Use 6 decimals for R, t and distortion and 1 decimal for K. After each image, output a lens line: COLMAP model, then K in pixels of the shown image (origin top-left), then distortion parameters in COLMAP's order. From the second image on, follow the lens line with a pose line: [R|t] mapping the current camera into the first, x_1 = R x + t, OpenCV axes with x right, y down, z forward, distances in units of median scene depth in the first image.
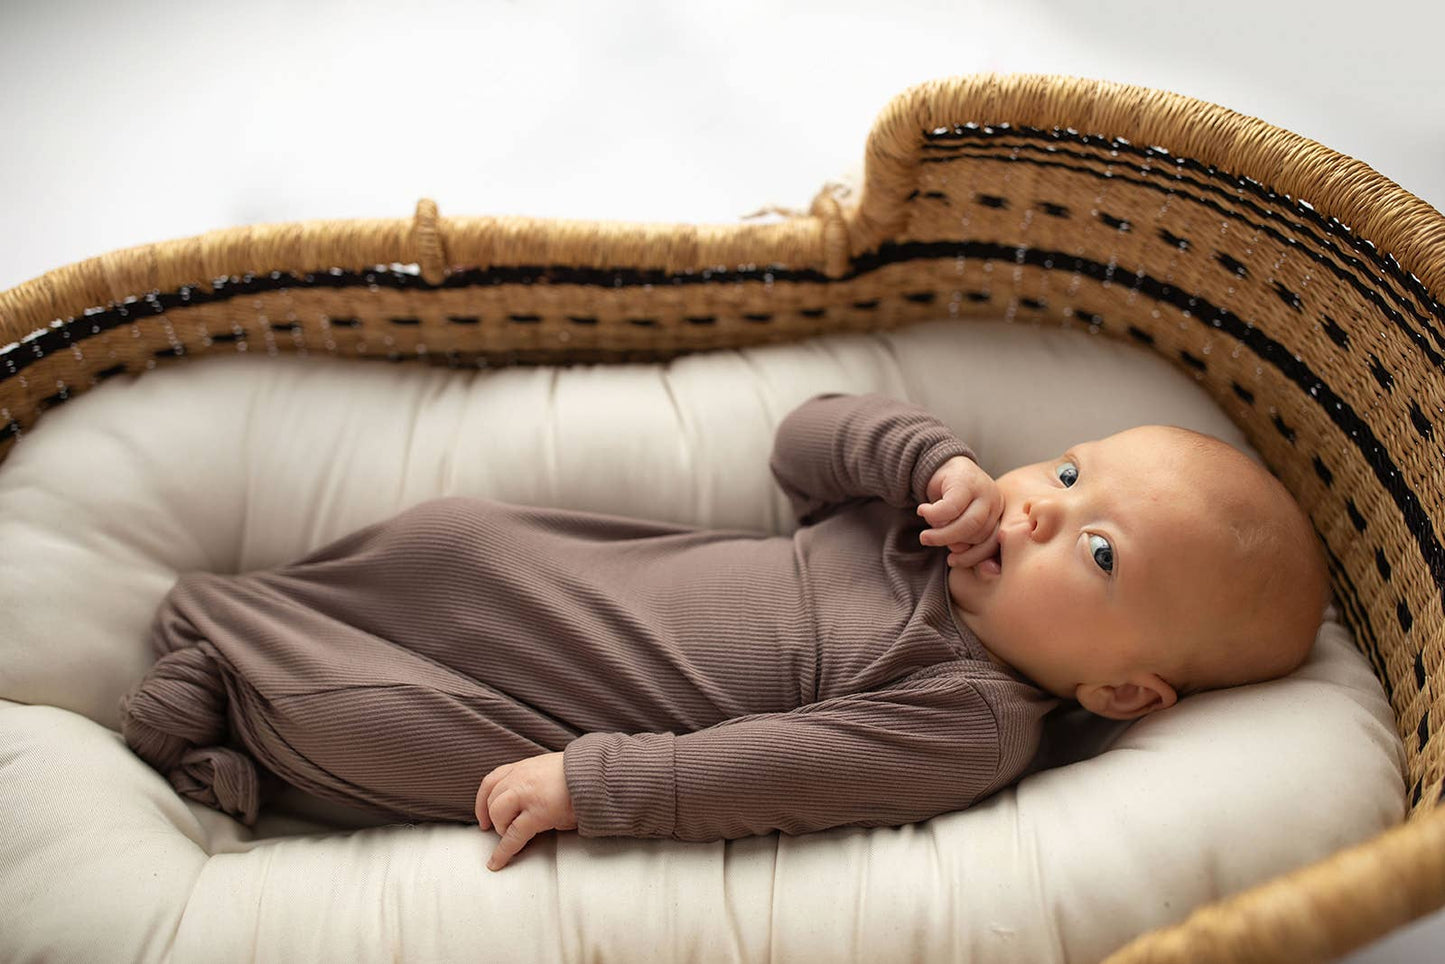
lens RADIAL K [[1352.9, 0, 722.5], [0, 1352.9, 482.0], [0, 0, 1]] dist [-0.016142, -0.021540]
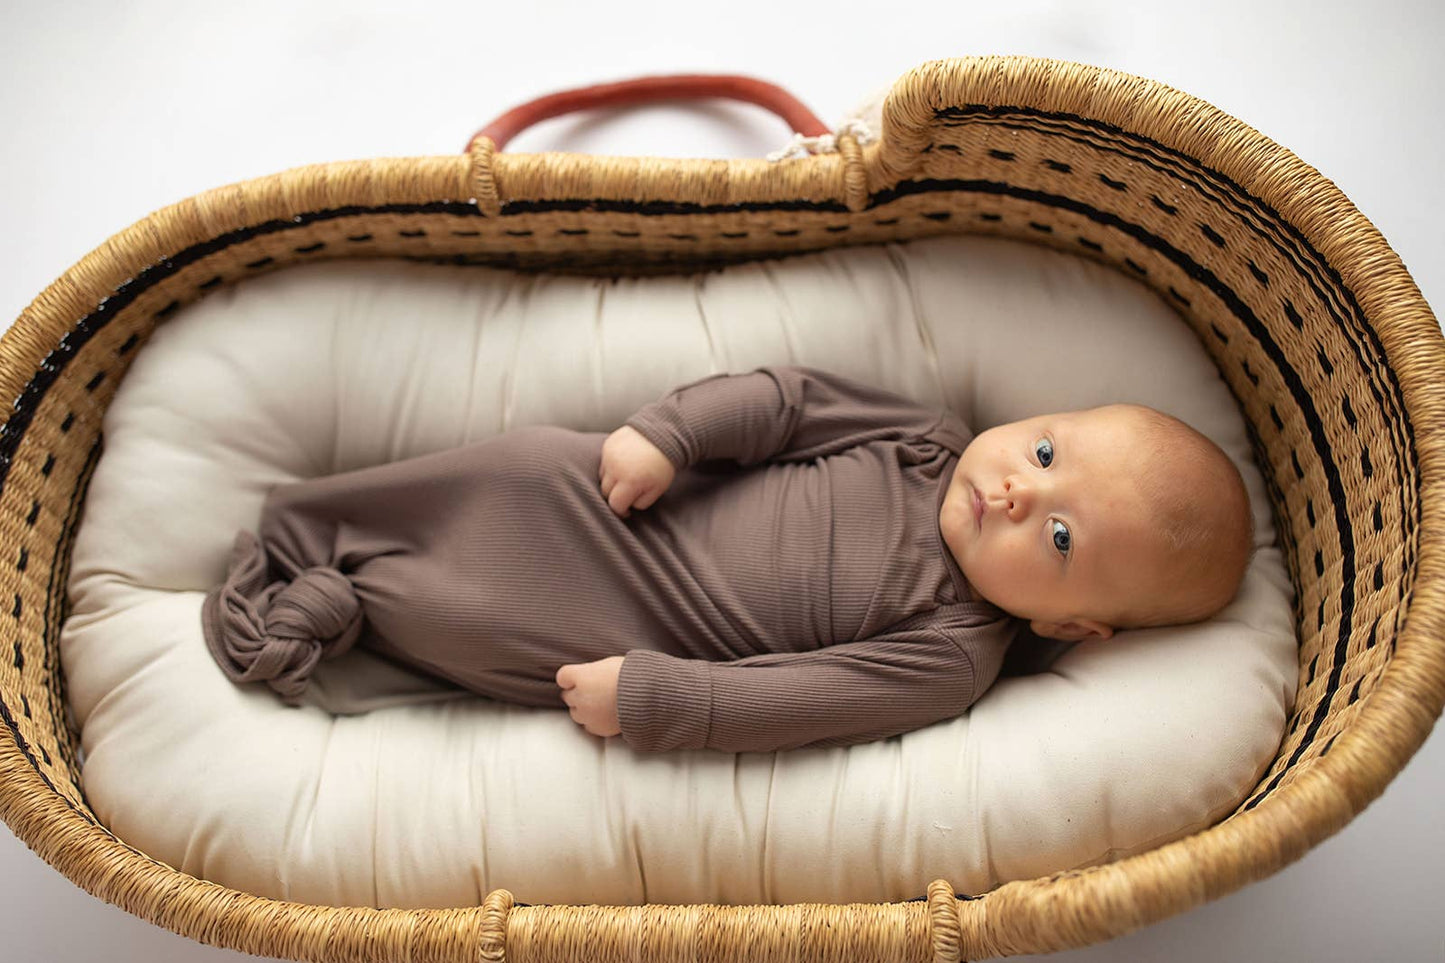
lens RADIAL K [[1417.2, 0, 722.5], [0, 1417.2, 481.5], [0, 0, 1]] dist [-0.018130, -0.009042]
pose [[0.998507, 0.023875, -0.049120, 0.039841], [-0.009096, 0.959525, 0.281478, -0.276243], [0.053853, -0.280611, 0.958310, -0.168965]]
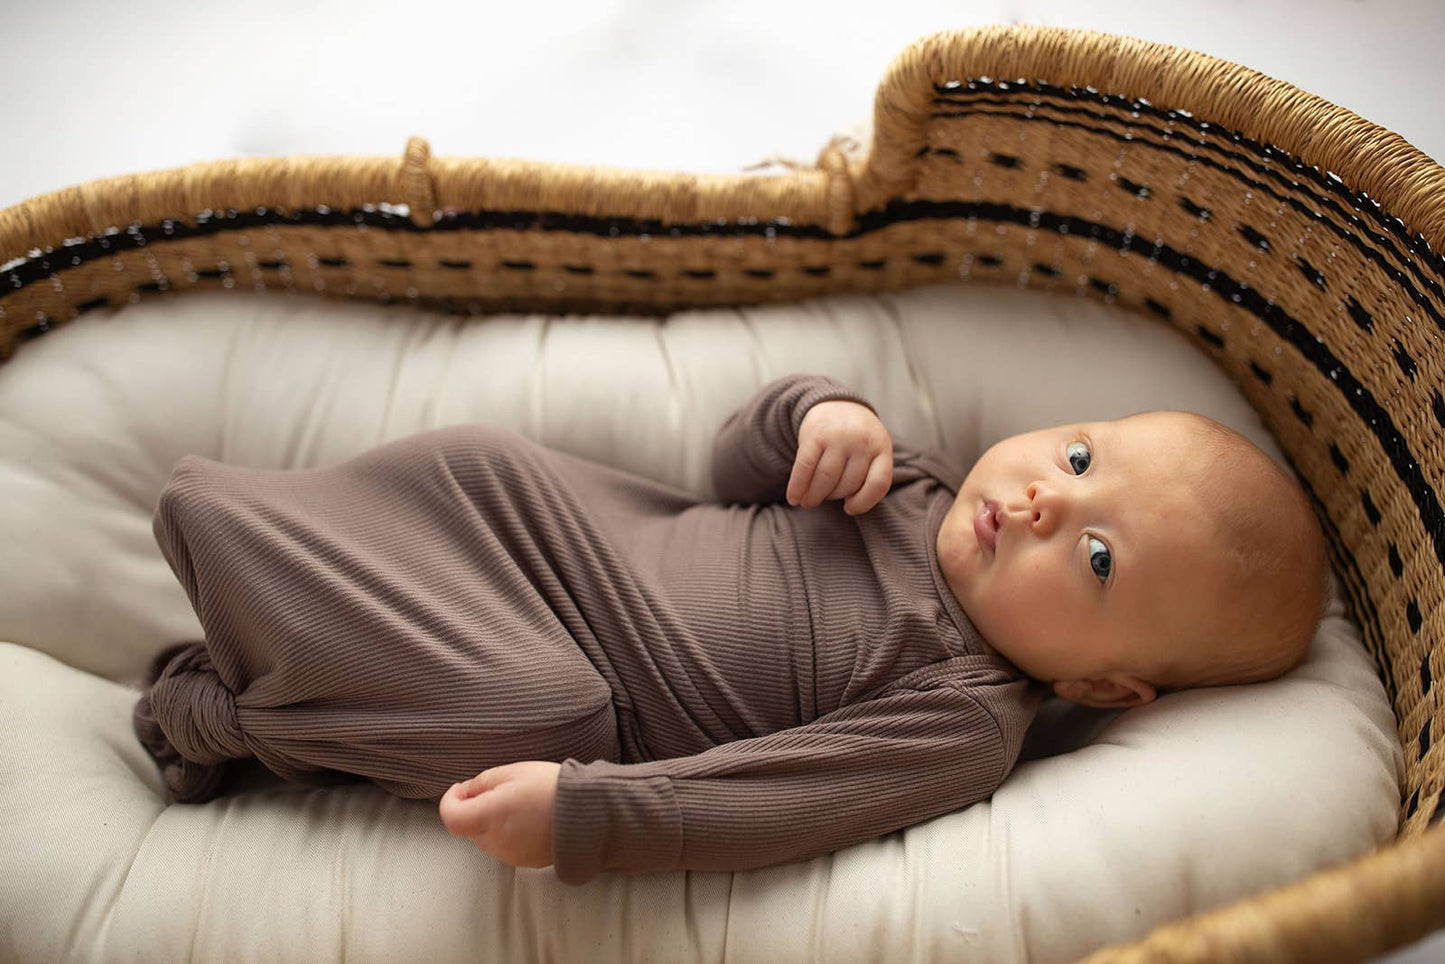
lens RADIAL K [[1352.9, 0, 722.5], [0, 1352.9, 482.0], [0, 0, 1]] dist [-0.016142, -0.021540]
pose [[0.998797, 0.041859, -0.025558, 0.034071], [-0.040828, 0.998380, 0.039617, -0.011406], [0.027175, -0.038526, 0.998888, 0.035019]]
